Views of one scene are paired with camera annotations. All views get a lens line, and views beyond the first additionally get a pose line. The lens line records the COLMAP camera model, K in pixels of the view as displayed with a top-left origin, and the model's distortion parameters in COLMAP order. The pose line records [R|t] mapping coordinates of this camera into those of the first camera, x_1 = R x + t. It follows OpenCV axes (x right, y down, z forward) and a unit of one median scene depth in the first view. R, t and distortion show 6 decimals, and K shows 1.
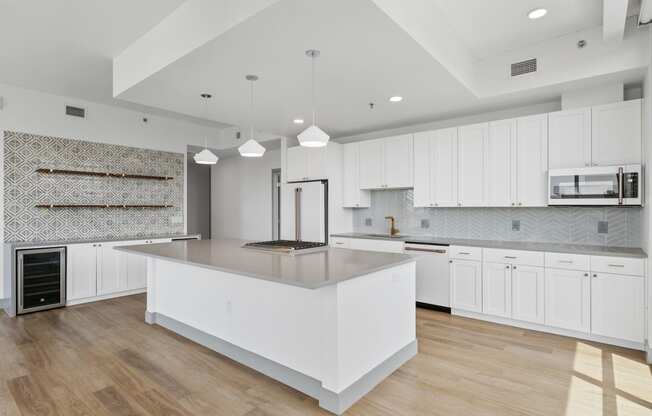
lens RADIAL K [[334.0, 0, 323.5], [0, 334.0, 210.2], [0, 0, 1]] dist [-0.005853, 0.000376]
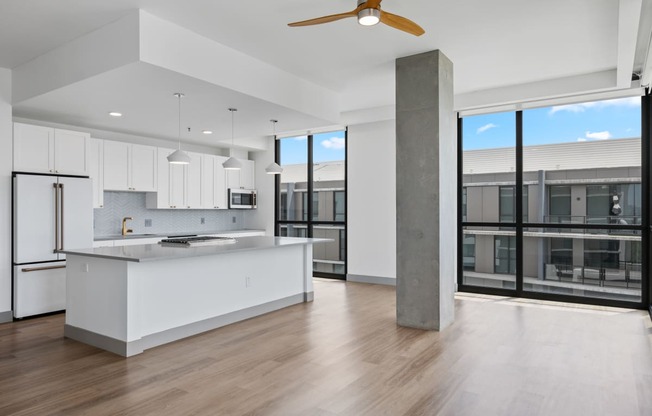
lens RADIAL K [[432.4, 0, 324.5], [0, 432.4, 209.2], [0, 0, 1]] dist [-0.012601, -0.001037]
pose [[-0.093803, 0.002888, 0.995587, -1.199345], [0.001067, 0.999996, -0.002800, -0.002514], [-0.995590, 0.000799, -0.093806, 0.489591]]
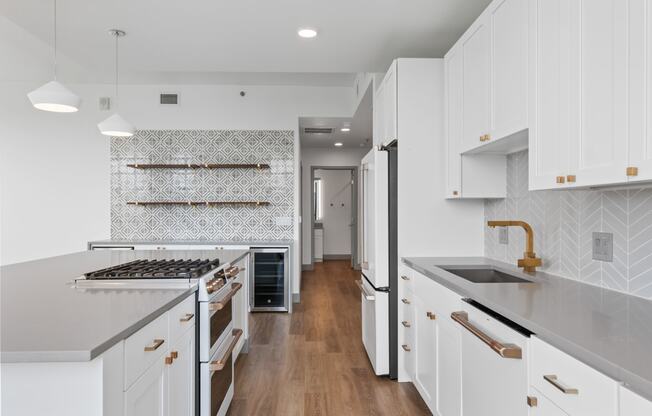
lens RADIAL K [[432.4, 0, 325.9], [0, 432.4, 213.4], [0, 0, 1]] dist [-0.012601, -0.001037]
pose [[0.670428, 0.004954, -0.741958, 0.401457], [-0.002066, 0.999986, 0.004810, 0.008242], [0.741972, -0.001691, 0.670429, 0.514640]]
